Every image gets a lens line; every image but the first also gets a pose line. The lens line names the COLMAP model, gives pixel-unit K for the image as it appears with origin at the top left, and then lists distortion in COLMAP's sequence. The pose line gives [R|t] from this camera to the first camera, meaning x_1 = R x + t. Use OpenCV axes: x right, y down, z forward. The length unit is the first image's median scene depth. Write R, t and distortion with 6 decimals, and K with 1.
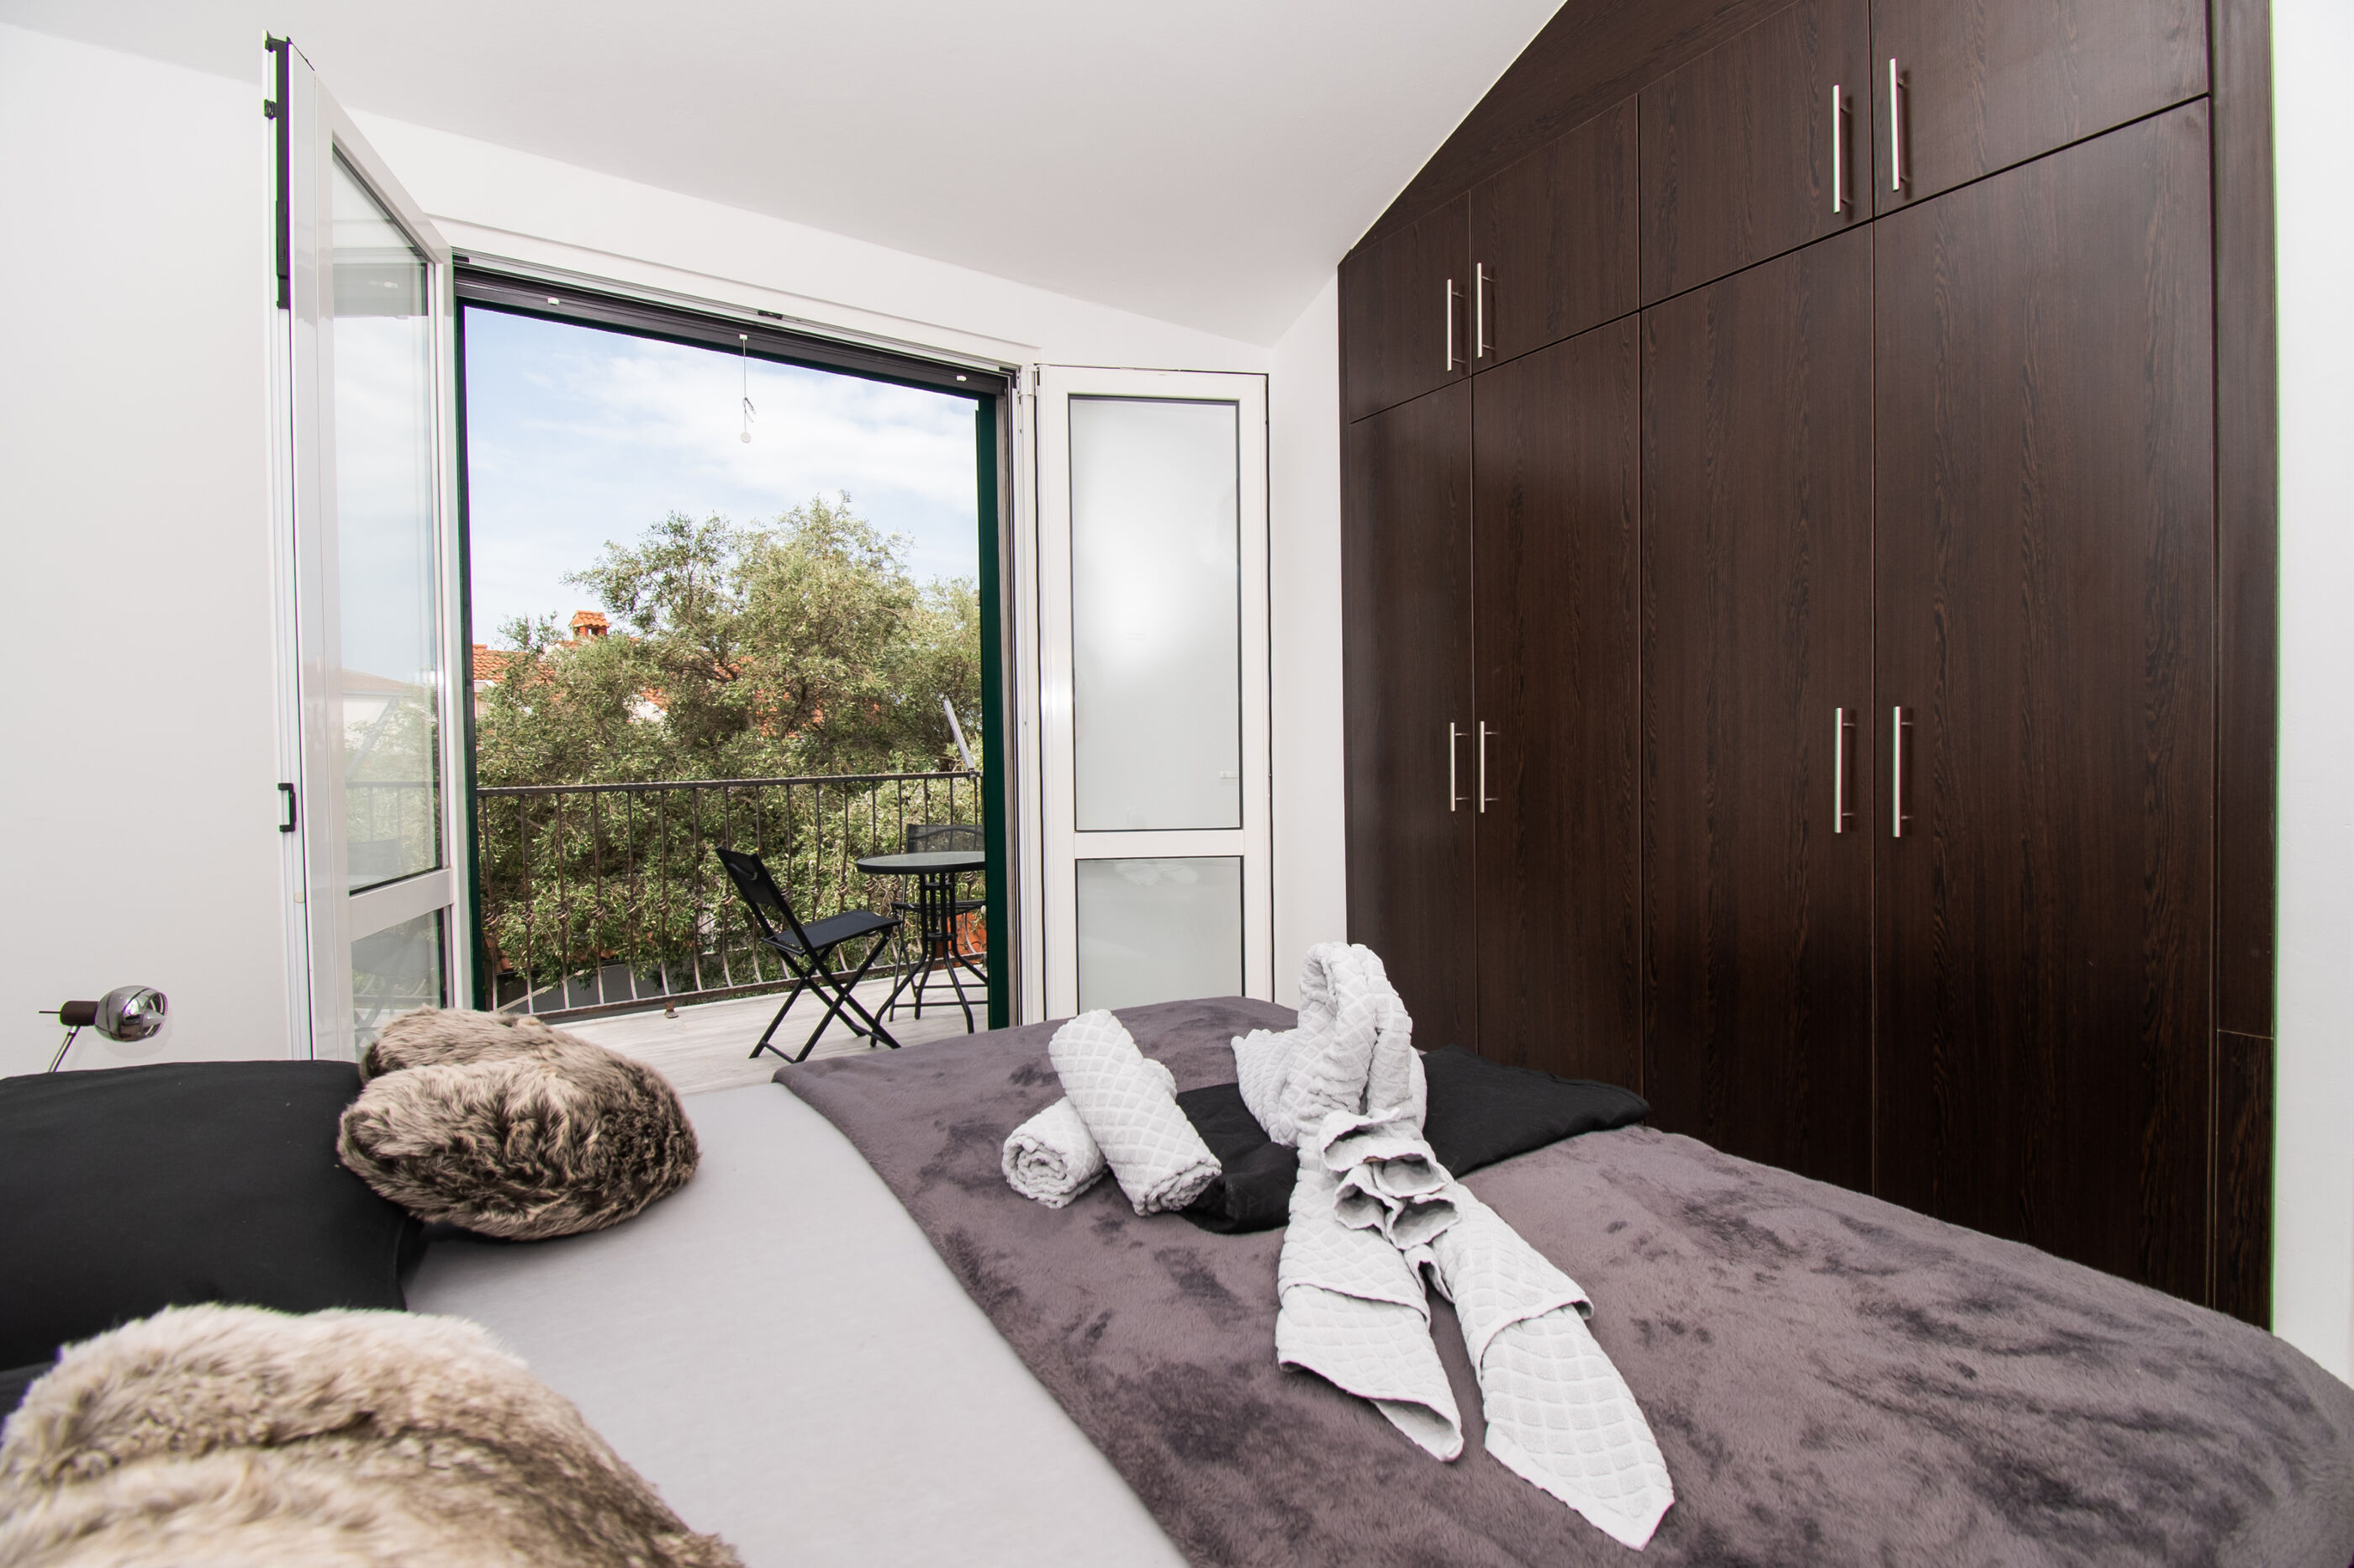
lens RADIAL K [[1050.8, 0, 1199.0], [0, 1050.8, 780.8], [0, 0, 1]] dist [0.002701, -0.014212]
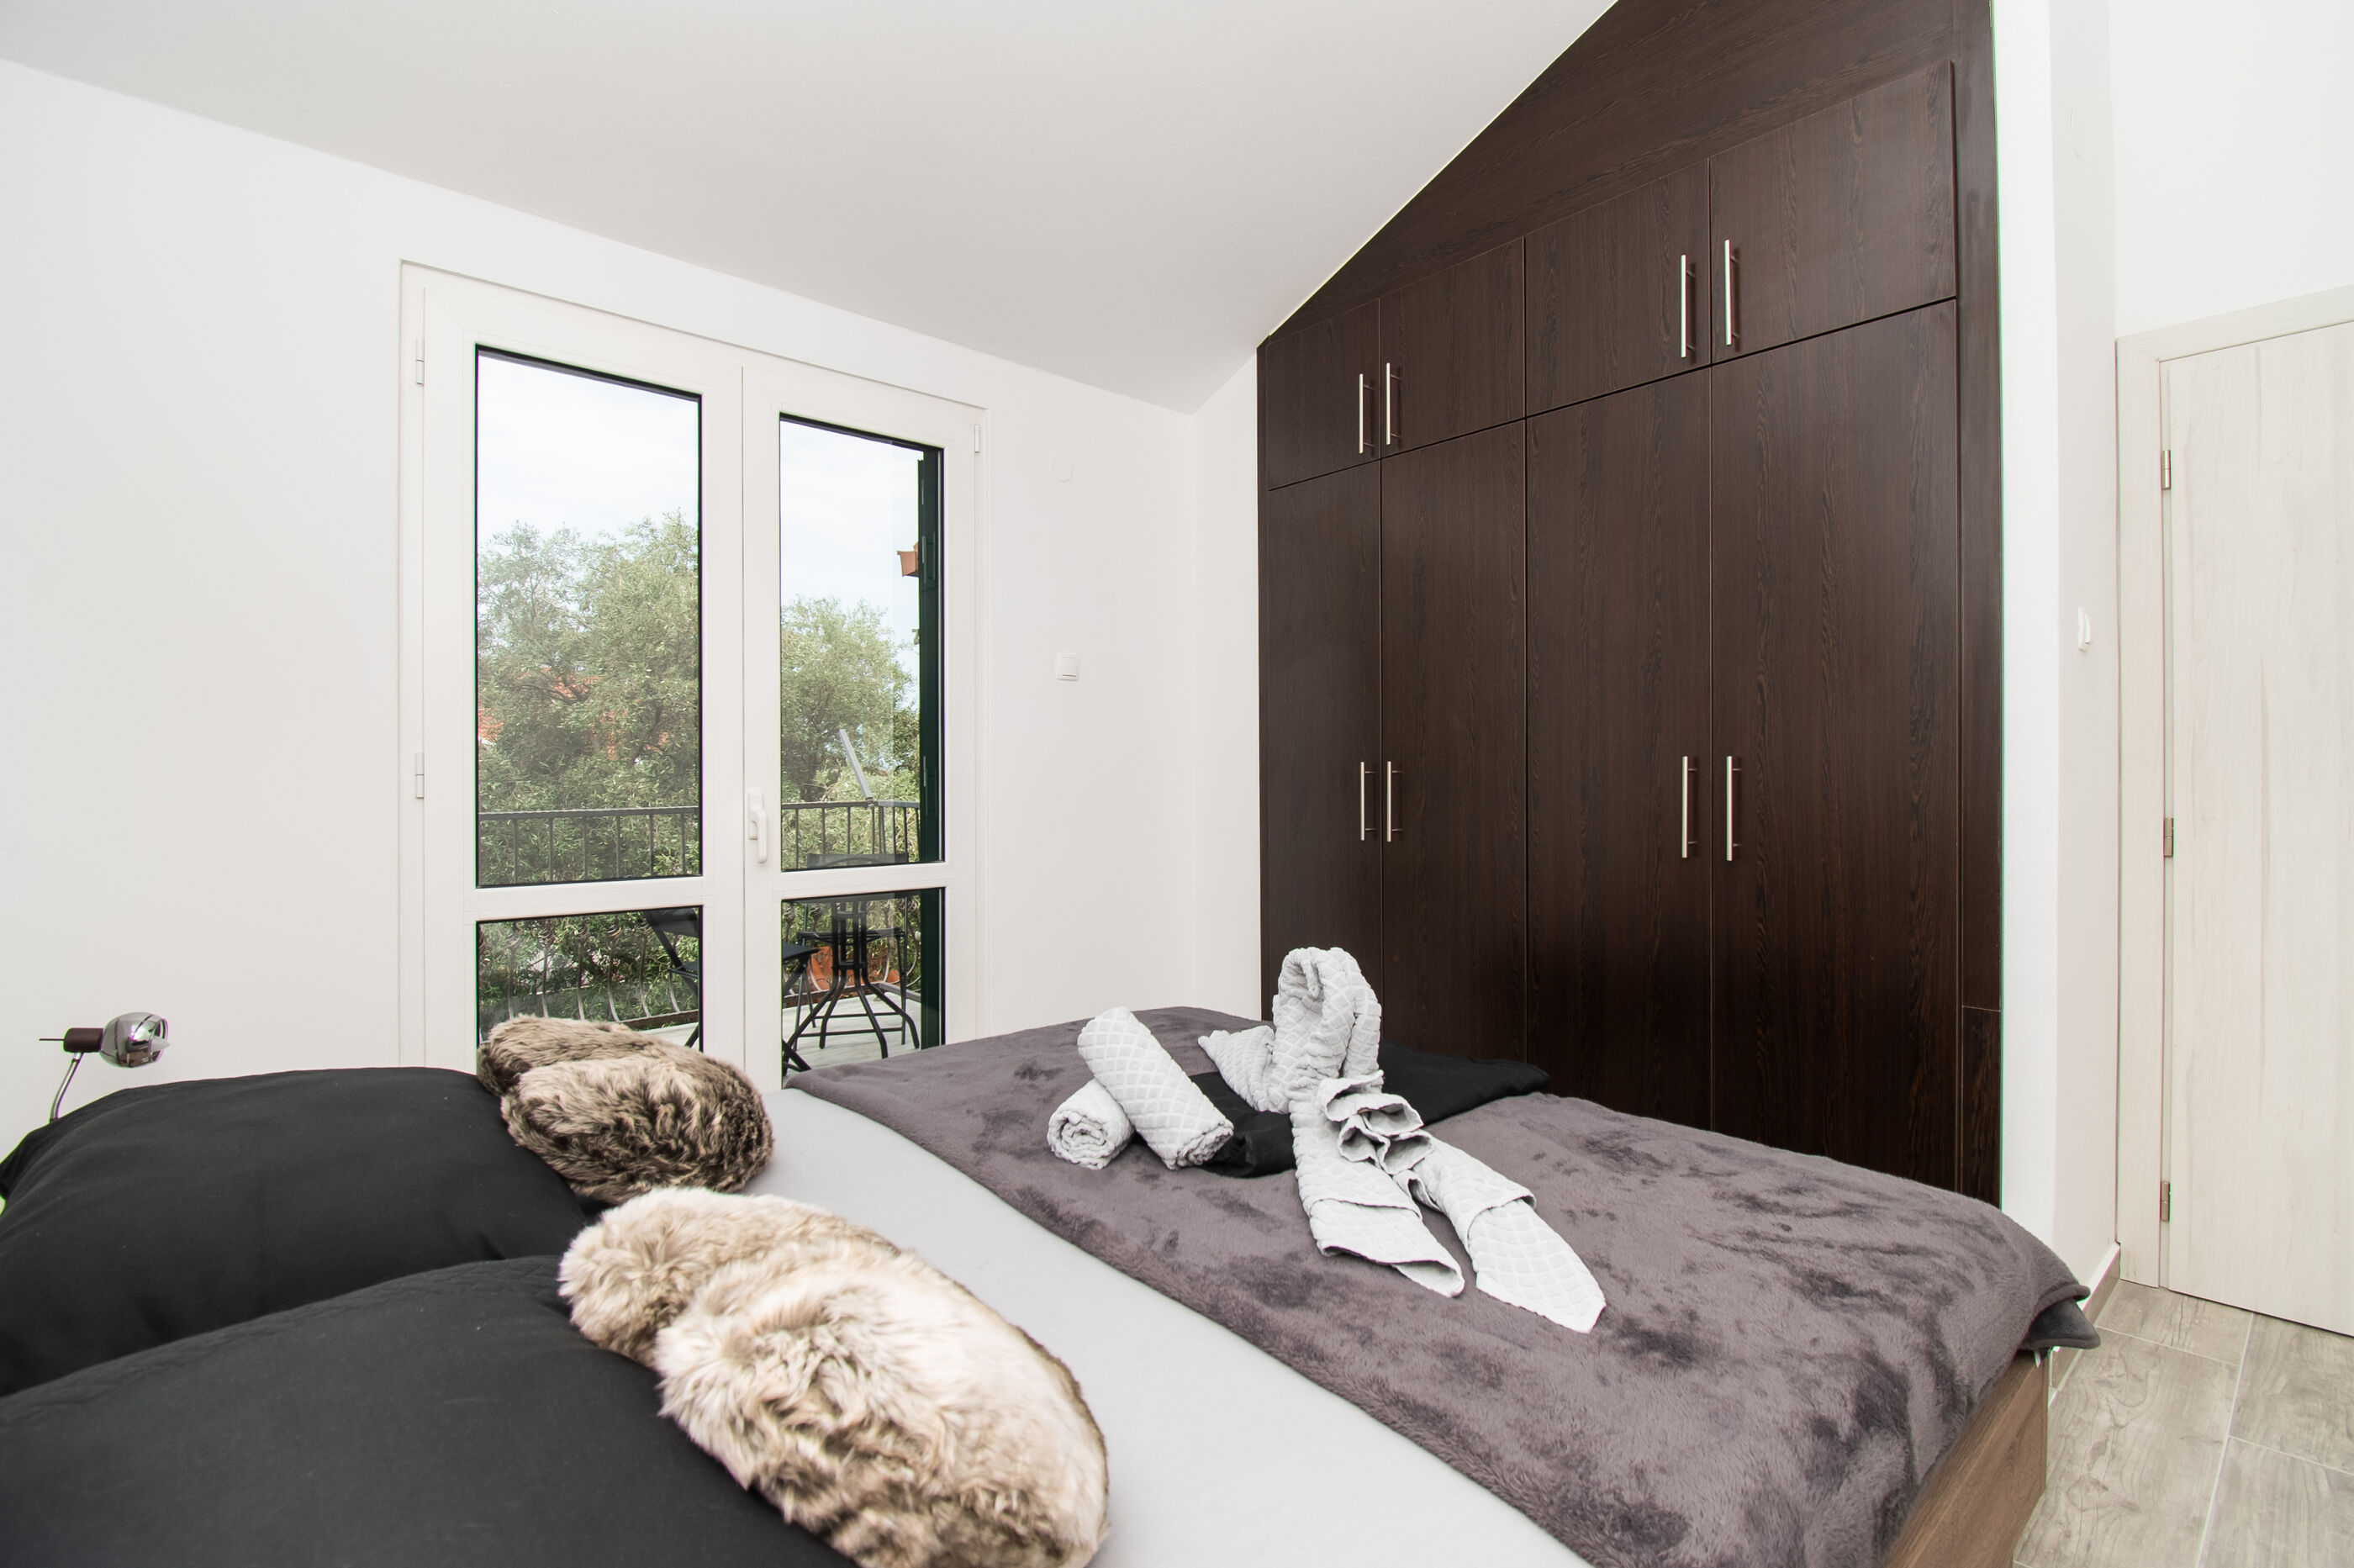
lens RADIAL K [[1077.7, 0, 1202.5], [0, 1077.7, 785.3], [0, 0, 1]] dist [0.003739, -0.021807]
pose [[0.990451, 0.005519, 0.137751, -0.196887], [-0.002631, 0.999773, -0.021136, -0.011266], [-0.137837, 0.020571, 0.990241, -0.271525]]
